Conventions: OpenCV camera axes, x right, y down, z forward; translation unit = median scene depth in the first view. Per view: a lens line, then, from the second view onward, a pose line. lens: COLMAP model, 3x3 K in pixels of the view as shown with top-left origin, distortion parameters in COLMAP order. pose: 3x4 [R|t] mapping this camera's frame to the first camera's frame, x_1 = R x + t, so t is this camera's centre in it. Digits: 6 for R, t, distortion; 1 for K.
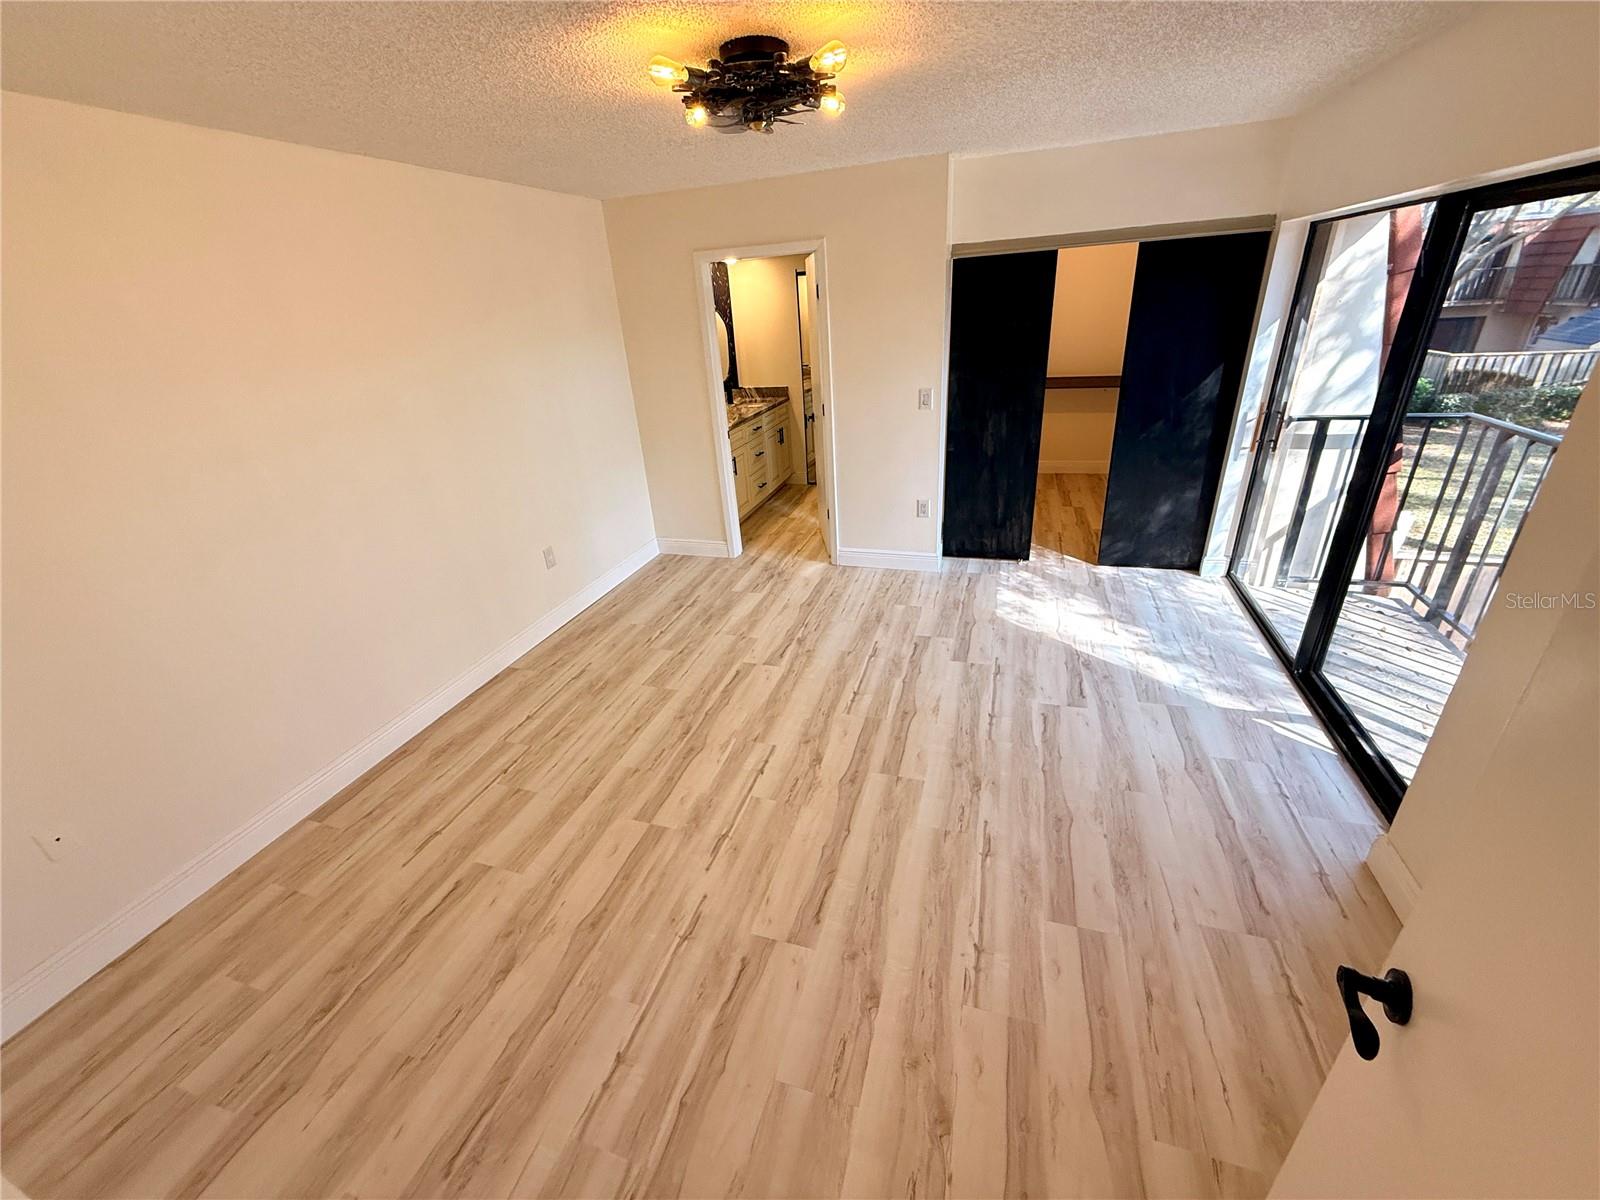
lens RADIAL K [[636.7, 0, 794.9], [0, 636.7, 598.7], [0, 0, 1]] dist [0.000397, -0.000322]
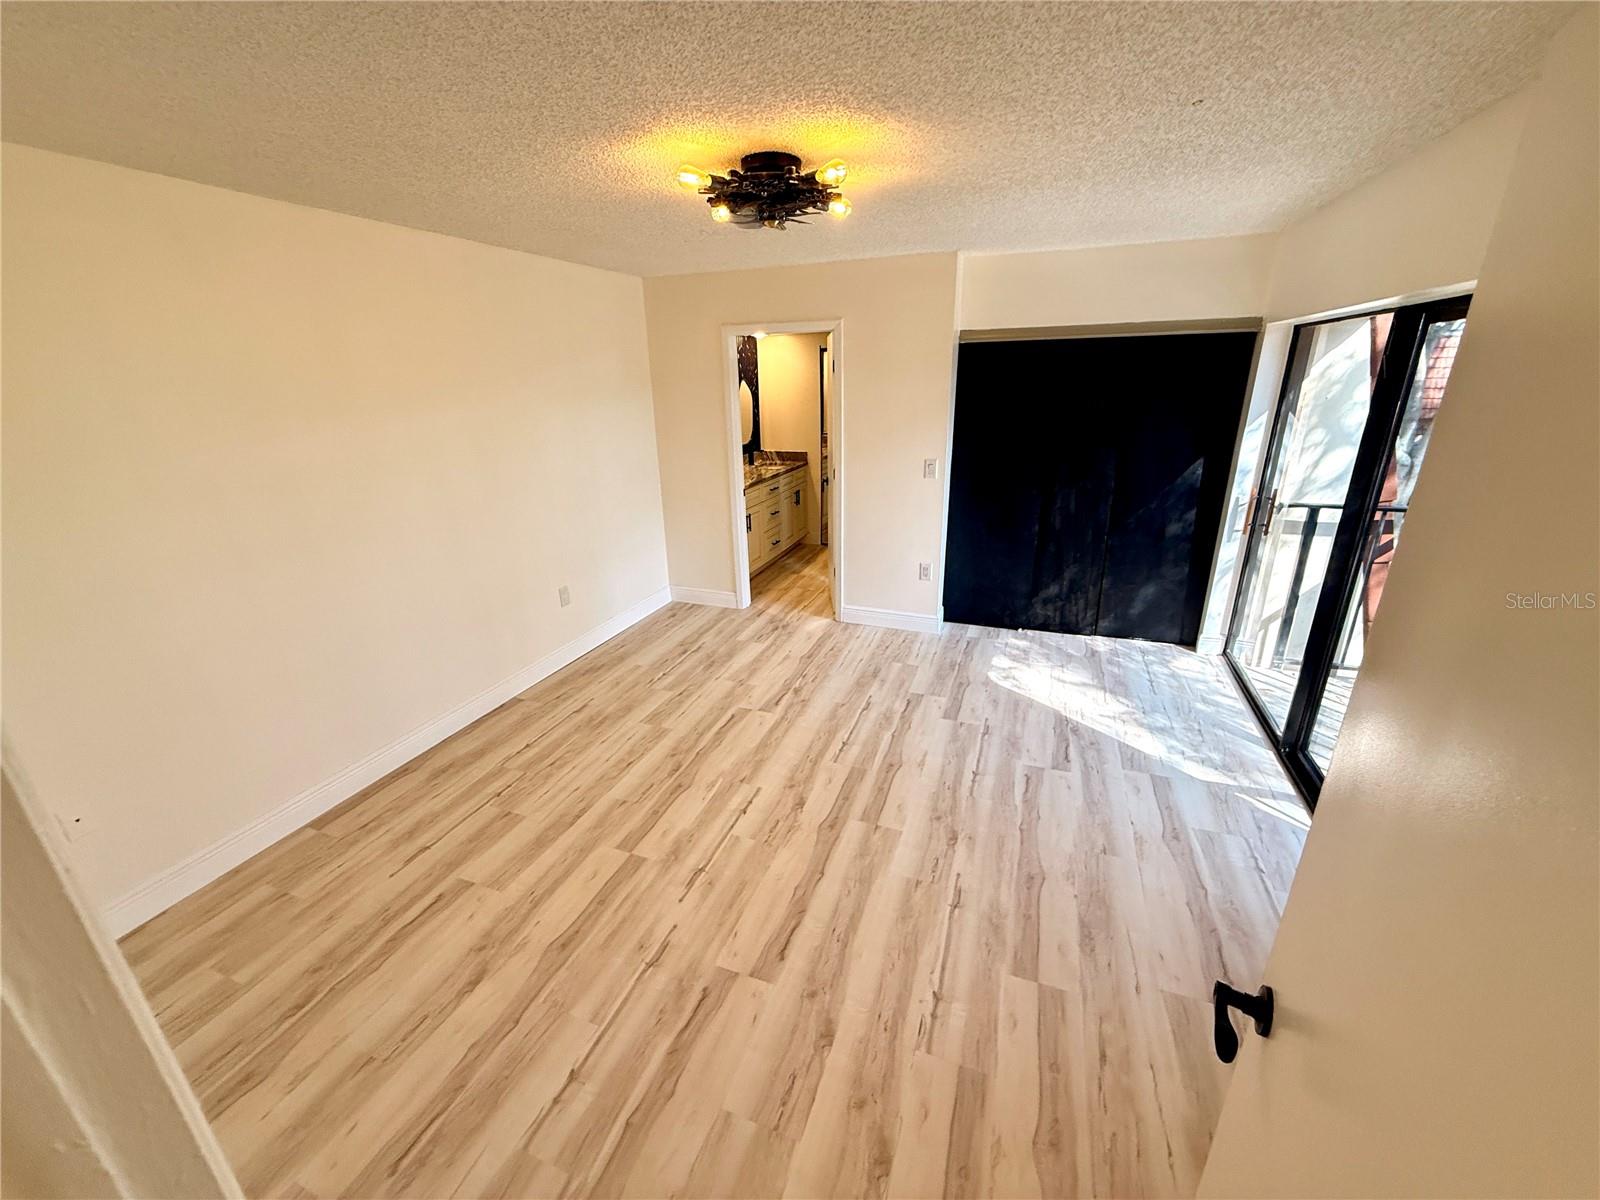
lens RADIAL K [[636.7, 0, 794.9], [0, 636.7, 598.7], [0, 0, 1]] dist [0.000397, -0.000322]
pose [[0.997651, 0.059871, -0.033280, 0.041782], [-0.062859, 0.993249, -0.097495, 0.025972], [0.027218, 0.099358, 0.994679, -0.049175]]
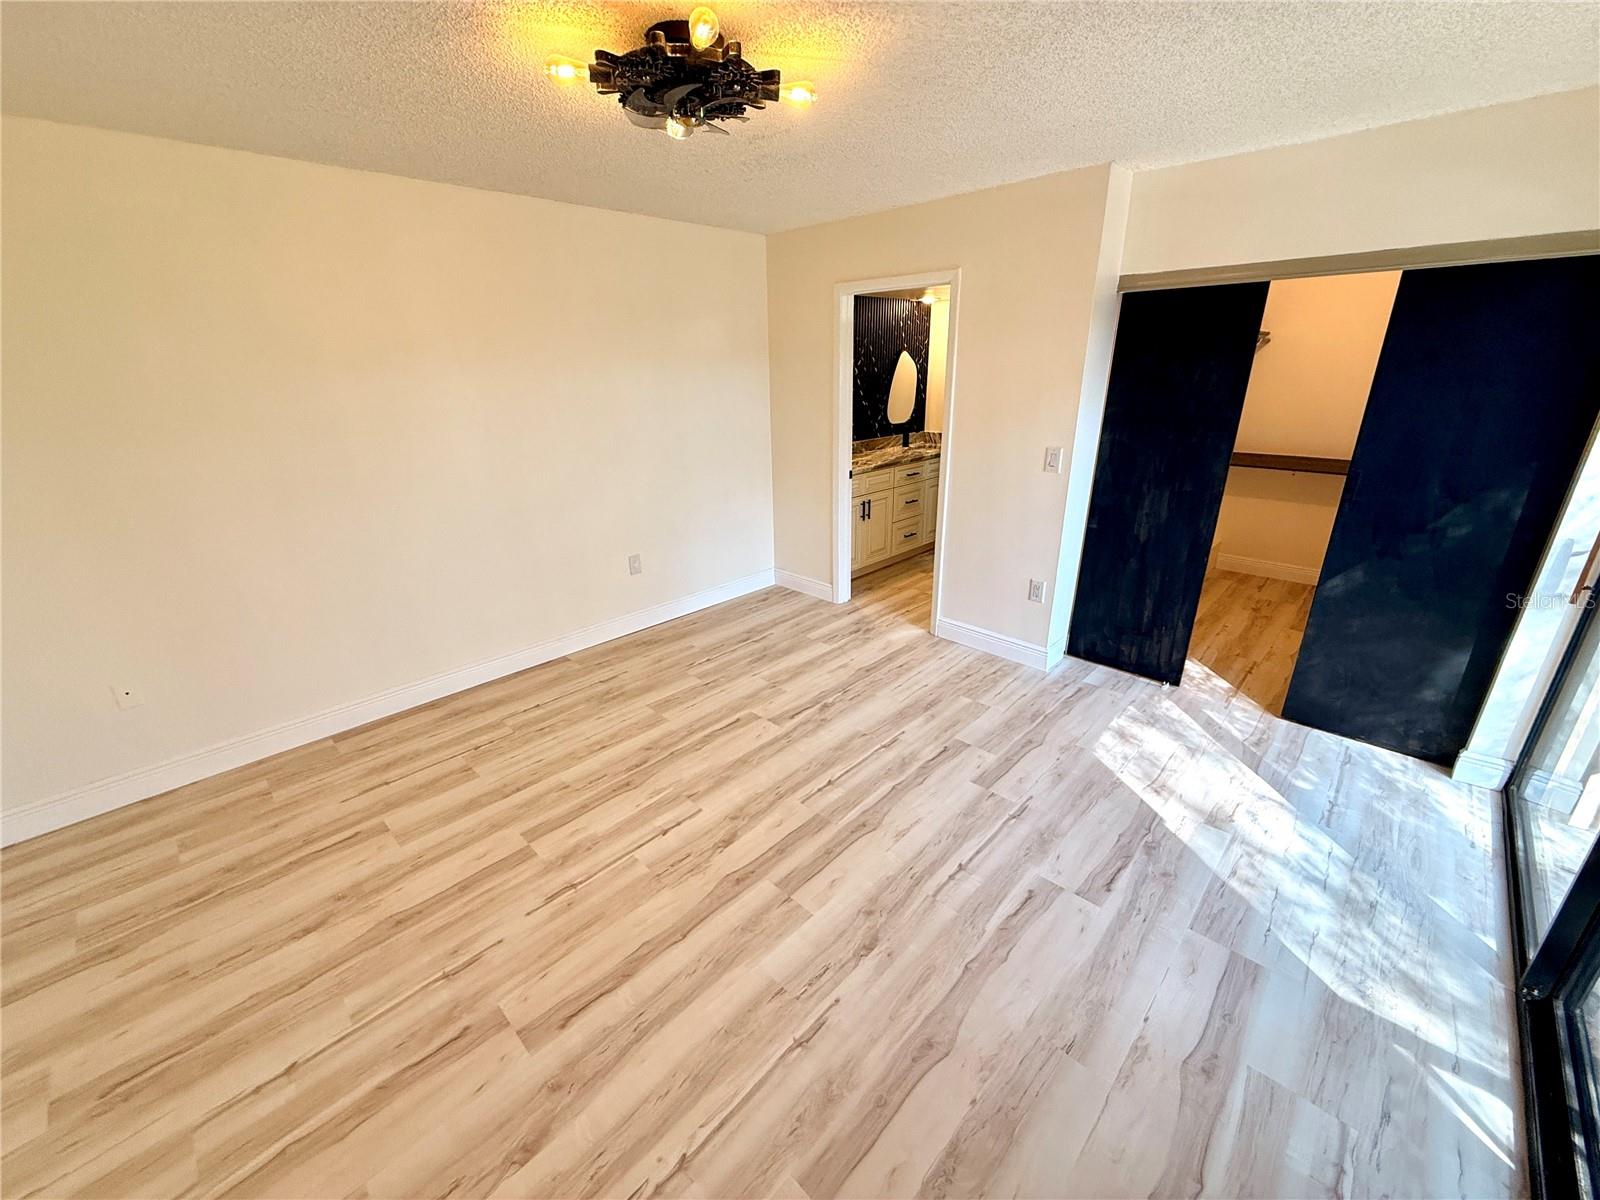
lens RADIAL K [[636.7, 0, 794.9], [0, 636.7, 598.7], [0, 0, 1]] dist [0.000397, -0.000322]
pose [[0.894724, 0.202601, -0.398023, 0.395766], [-0.228026, 0.973506, -0.017052, -0.074088], [0.384023, 0.106016, 0.917217, 0.210813]]
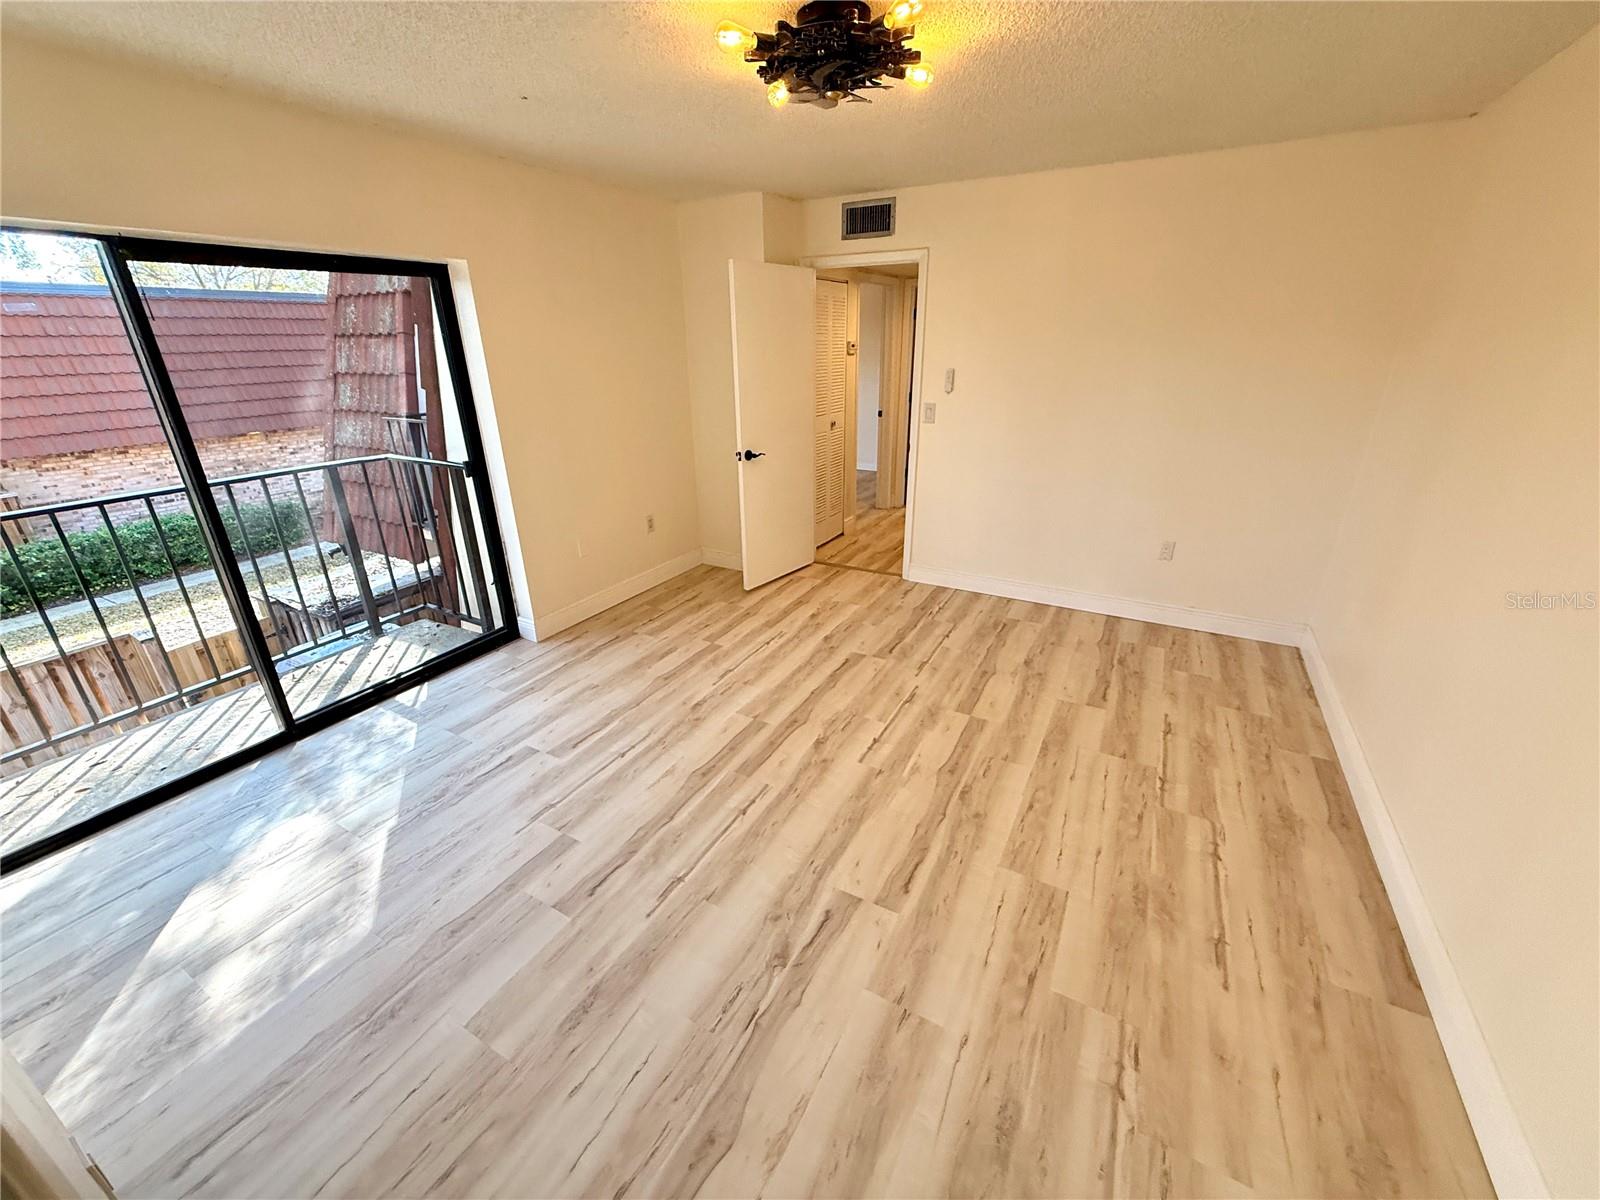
lens RADIAL K [[636.7, 0, 794.9], [0, 636.7, 598.7], [0, 0, 1]] dist [0.000397, -0.000322]
pose [[-0.977028, -0.003435, 0.213085, -0.142345], [0.154534, 0.677107, 0.719476, -0.641651], [-0.146753, 0.735877, -0.661021, 1.513711]]
